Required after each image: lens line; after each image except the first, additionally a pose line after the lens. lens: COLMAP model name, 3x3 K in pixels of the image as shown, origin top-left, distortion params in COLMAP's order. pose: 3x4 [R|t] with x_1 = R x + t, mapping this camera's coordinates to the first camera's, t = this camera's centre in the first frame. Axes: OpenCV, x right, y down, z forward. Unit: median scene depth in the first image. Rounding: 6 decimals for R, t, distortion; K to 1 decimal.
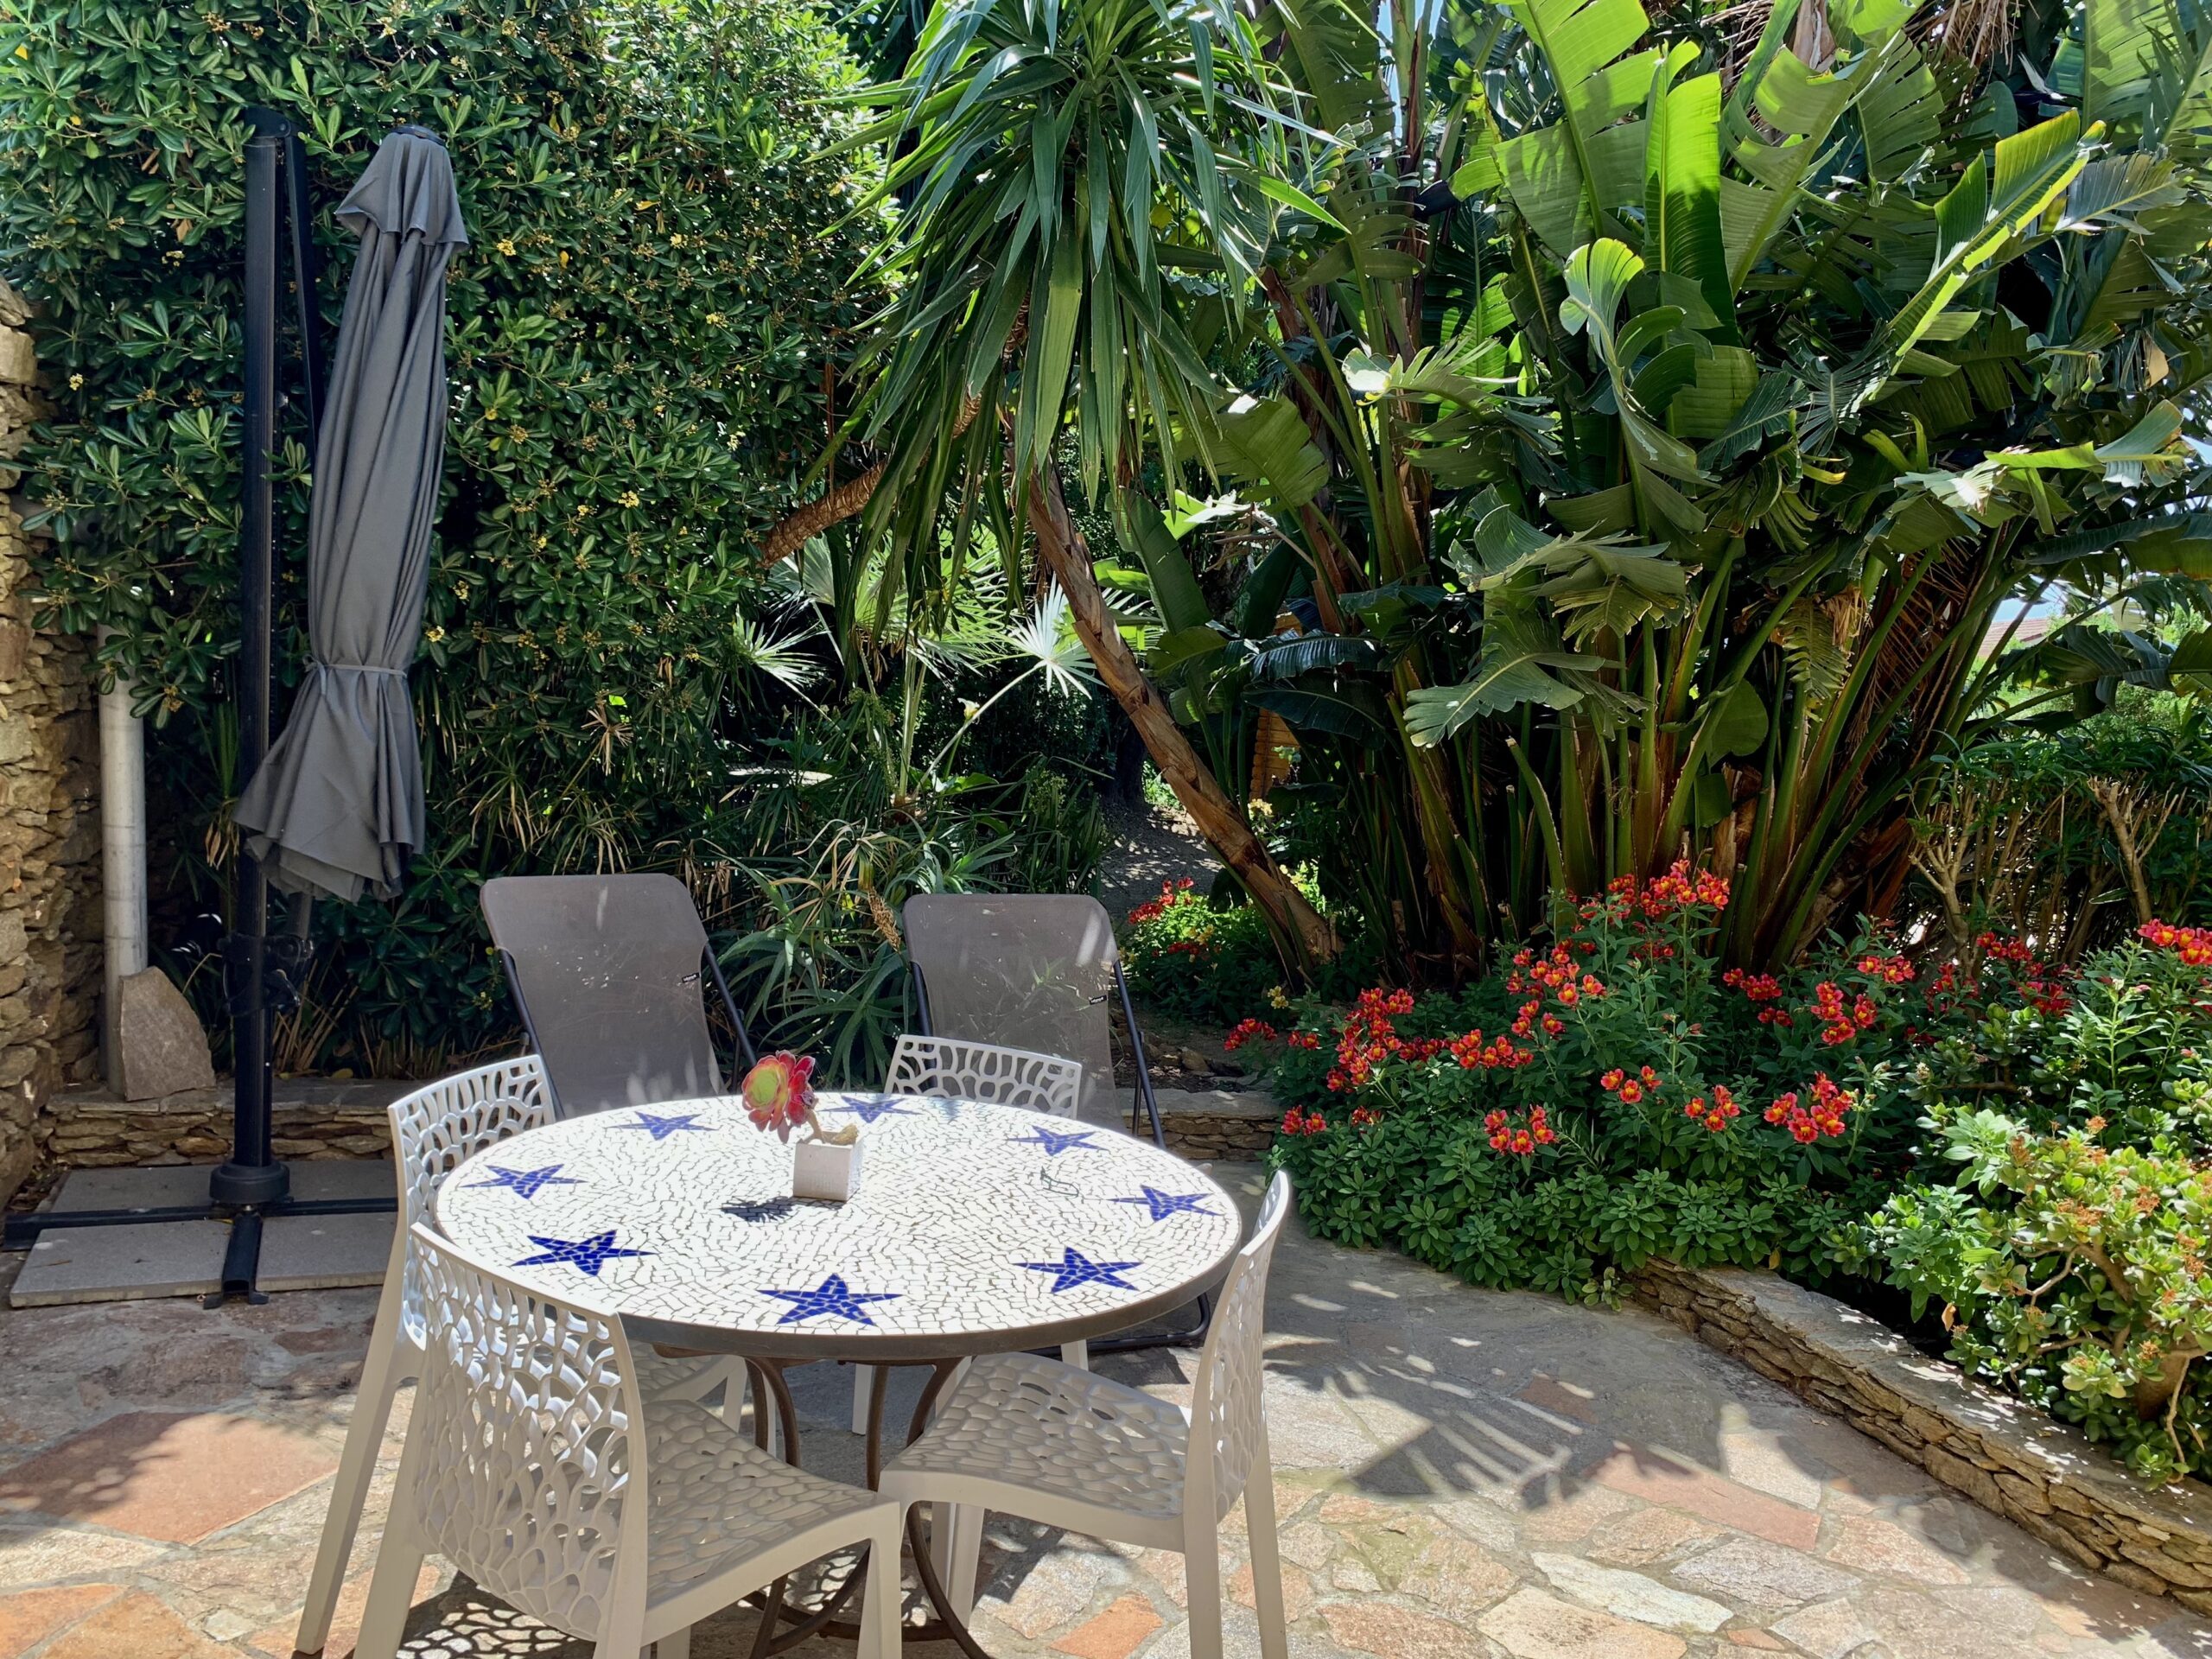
lens RADIAL K [[1654.1, 0, 1106.0], [0, 1654.1, 762.5], [0, 0, 1]] dist [0.001639, -0.004618]
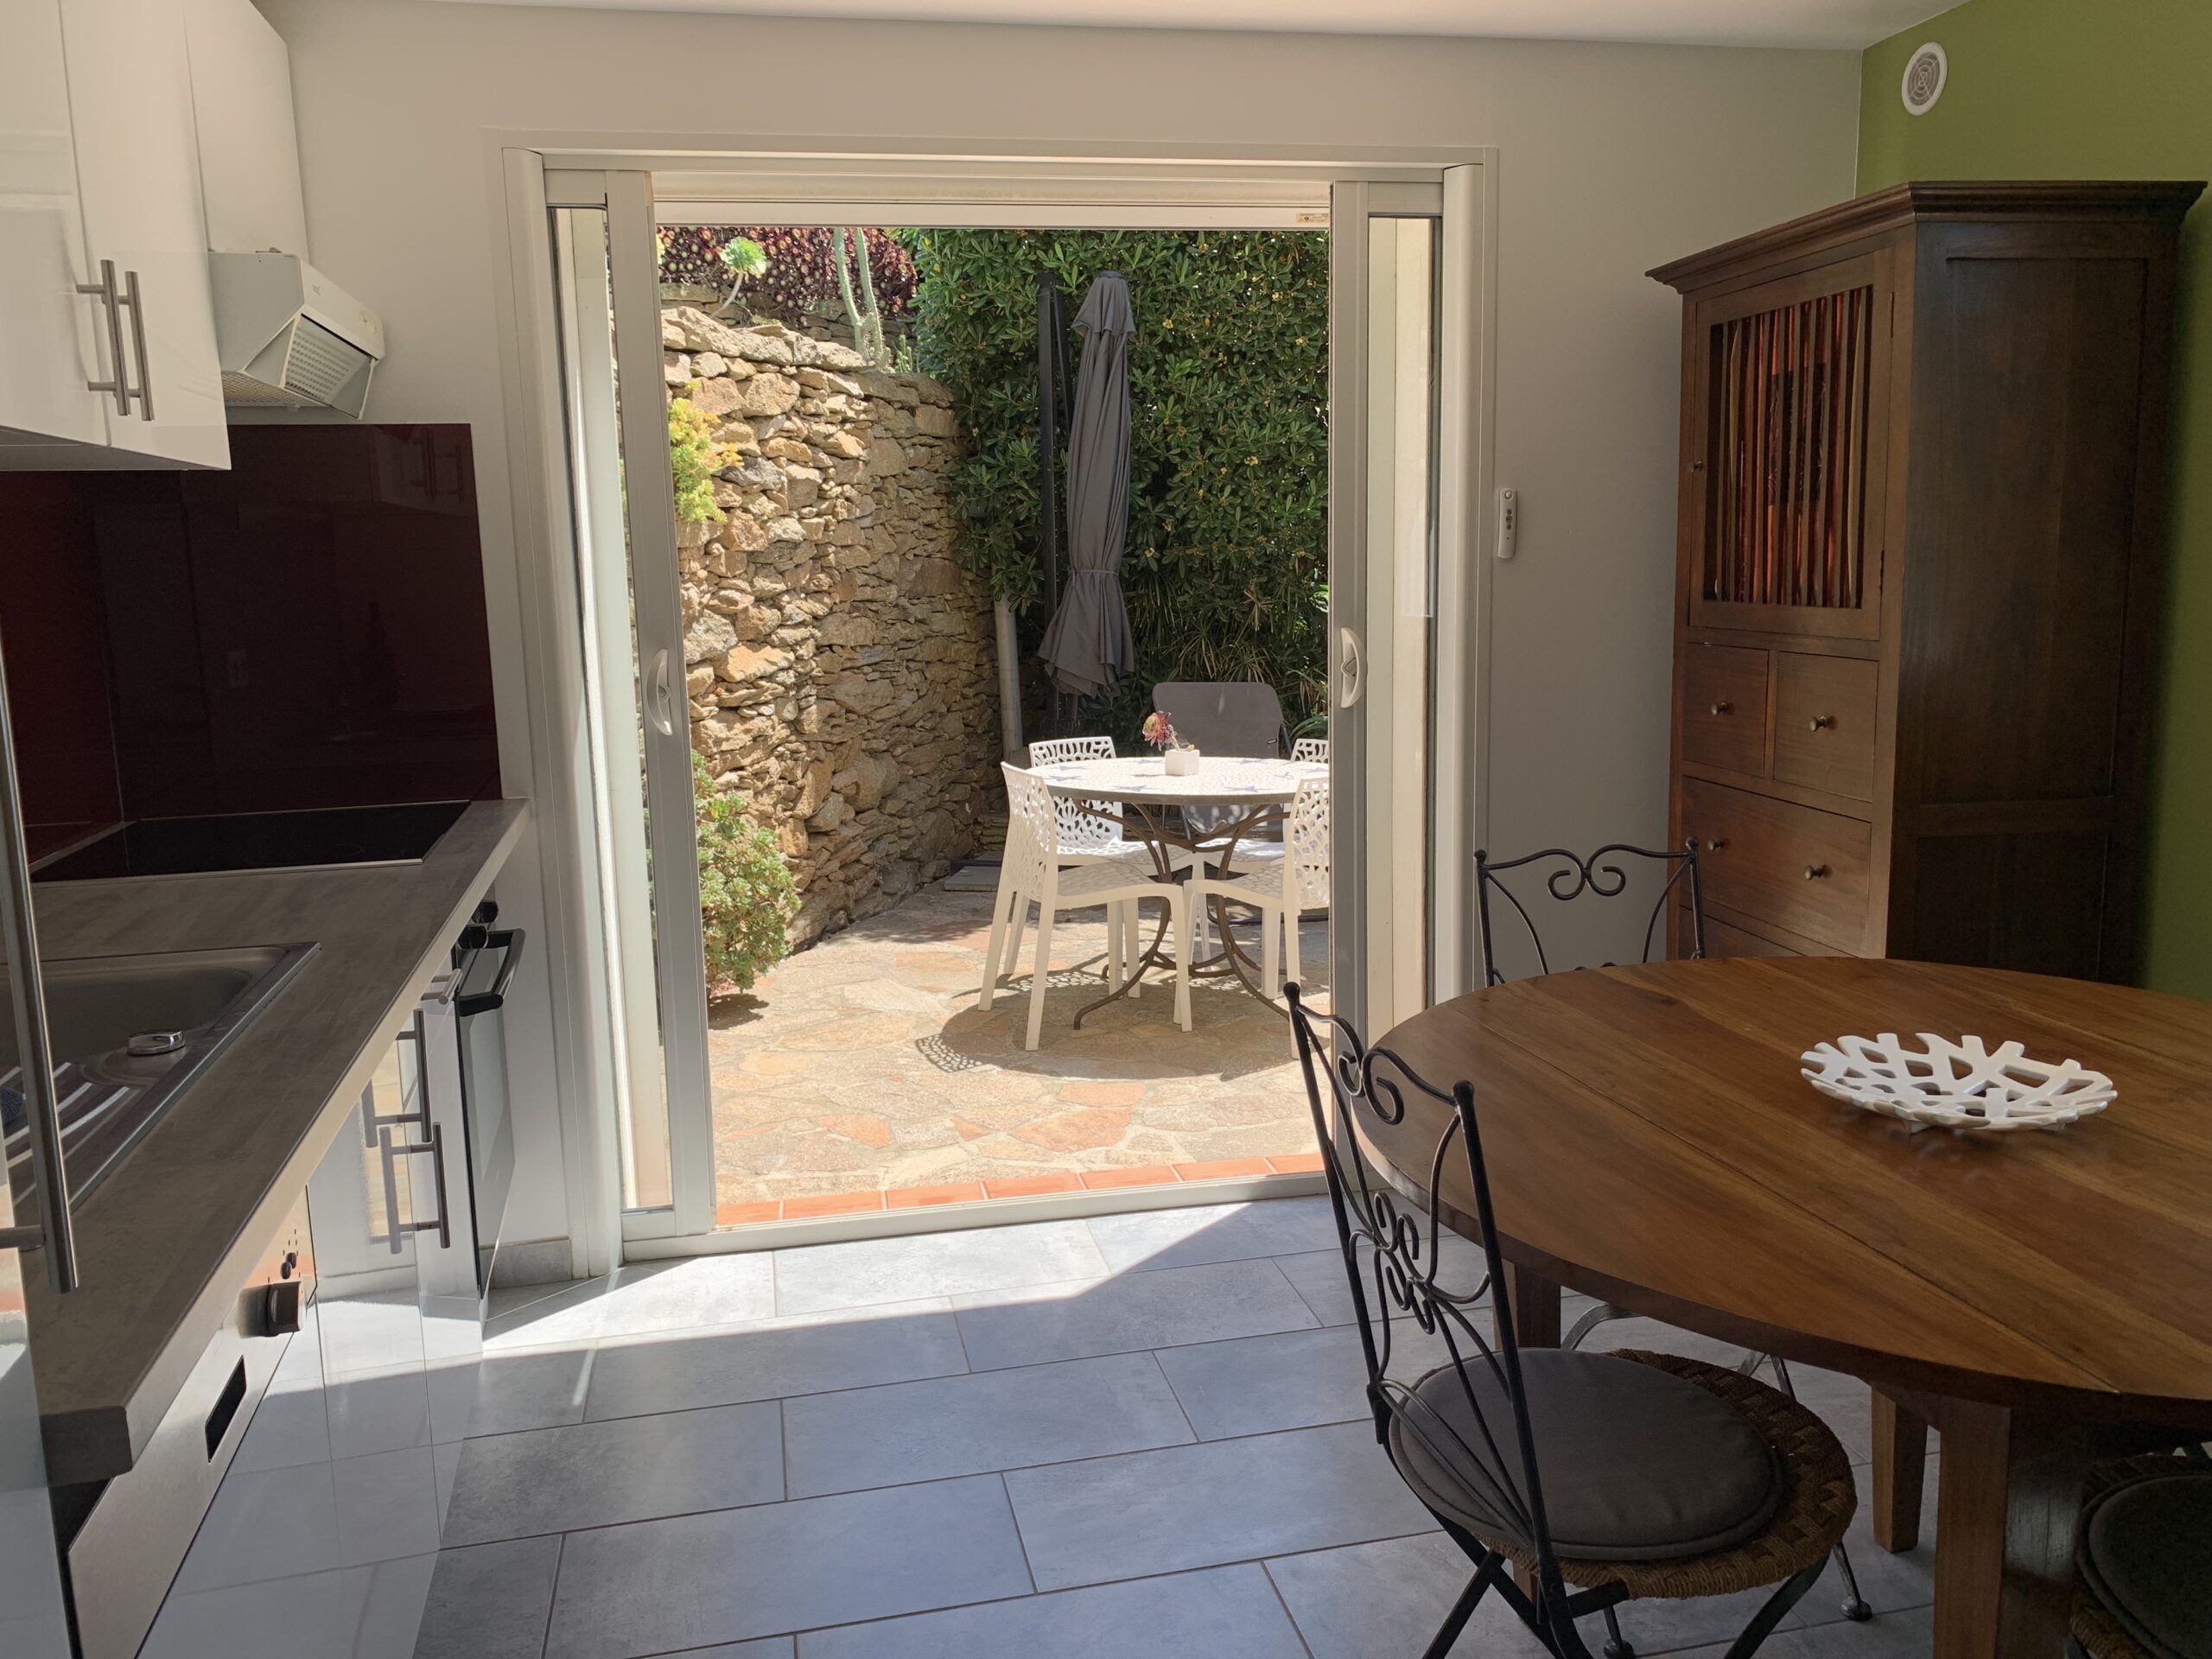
lens RADIAL K [[1654.1, 0, 1106.0], [0, 1654.1, 762.5], [0, 0, 1]] dist [0.001639, -0.004618]
pose [[0.837202, -0.009877, -0.546805, 0.516382], [0.032724, 0.998950, 0.032058, 0.088521], [0.545914, -0.044733, 0.836646, -0.498289]]
